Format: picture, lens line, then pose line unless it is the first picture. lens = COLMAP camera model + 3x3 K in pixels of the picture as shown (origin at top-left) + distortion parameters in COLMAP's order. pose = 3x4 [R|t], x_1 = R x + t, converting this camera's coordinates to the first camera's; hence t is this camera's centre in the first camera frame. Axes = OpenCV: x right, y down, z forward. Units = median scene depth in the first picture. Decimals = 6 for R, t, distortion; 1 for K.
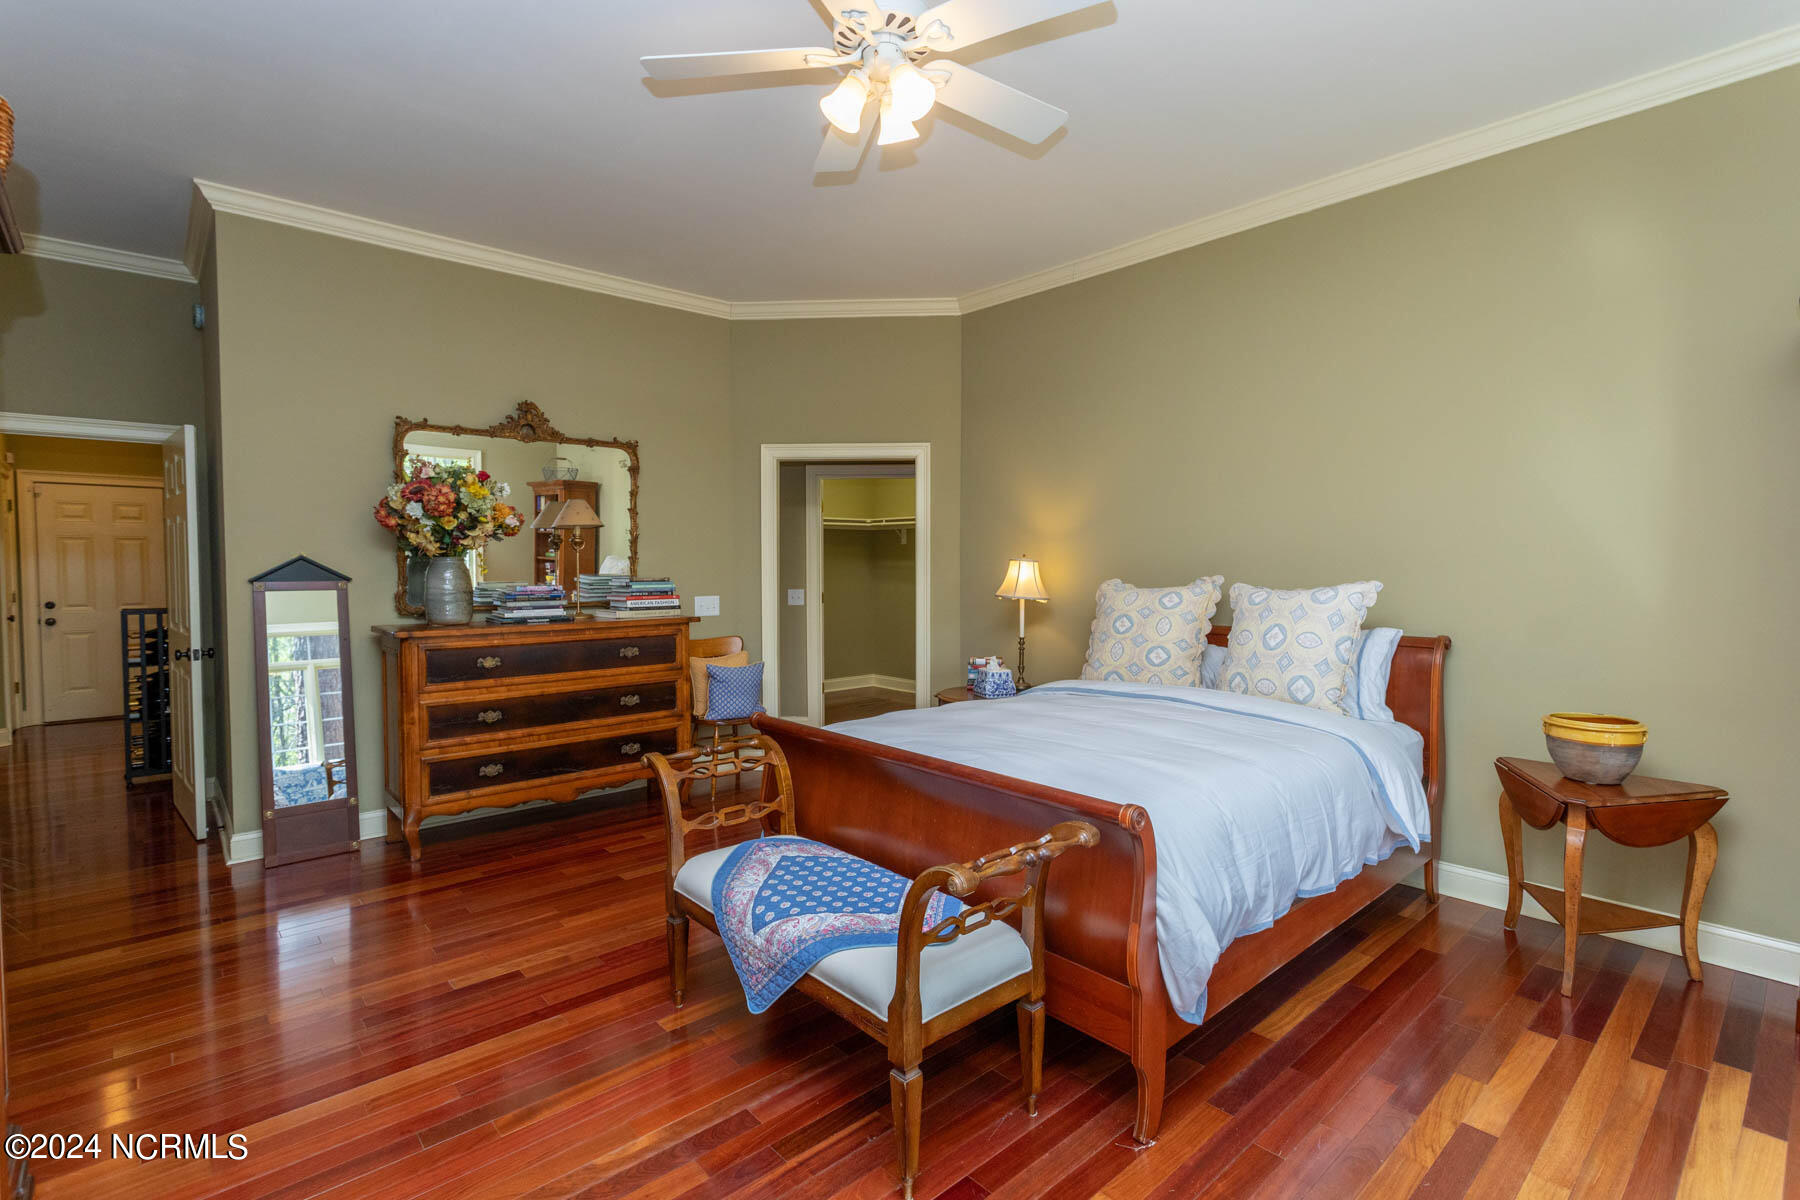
lens RADIAL K [[852.1, 0, 898.8], [0, 852.1, 597.6], [0, 0, 1]] dist [0.001441, -0.000210]
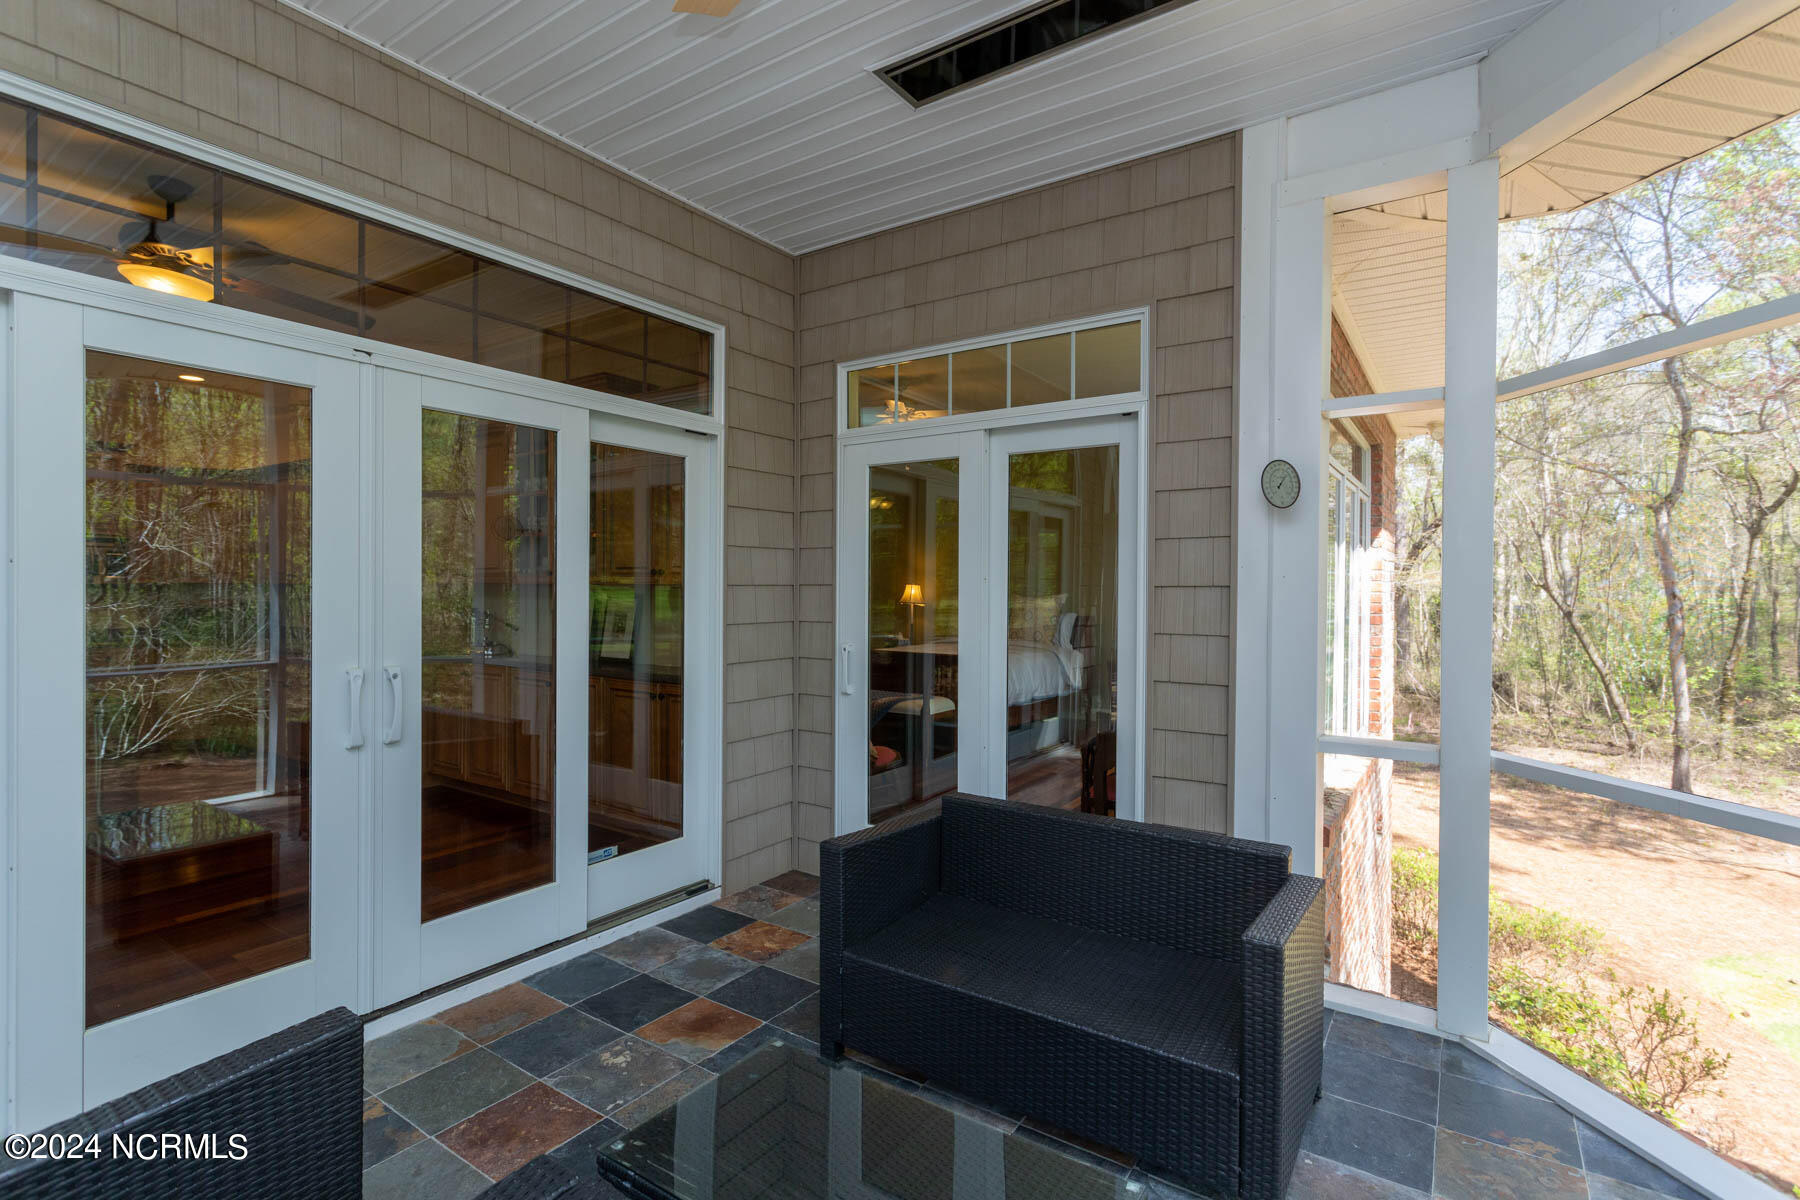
lens RADIAL K [[852.1, 0, 900.5], [0, 852.1, 594.2], [0, 0, 1]] dist [0.001441, -0.000210]
pose [[0.970930, 0.006614, 0.239271, -0.352013], [0.000679, 0.999538, -0.030385, 0.038685], [-0.239362, 0.029664, 0.970477, -0.899896]]
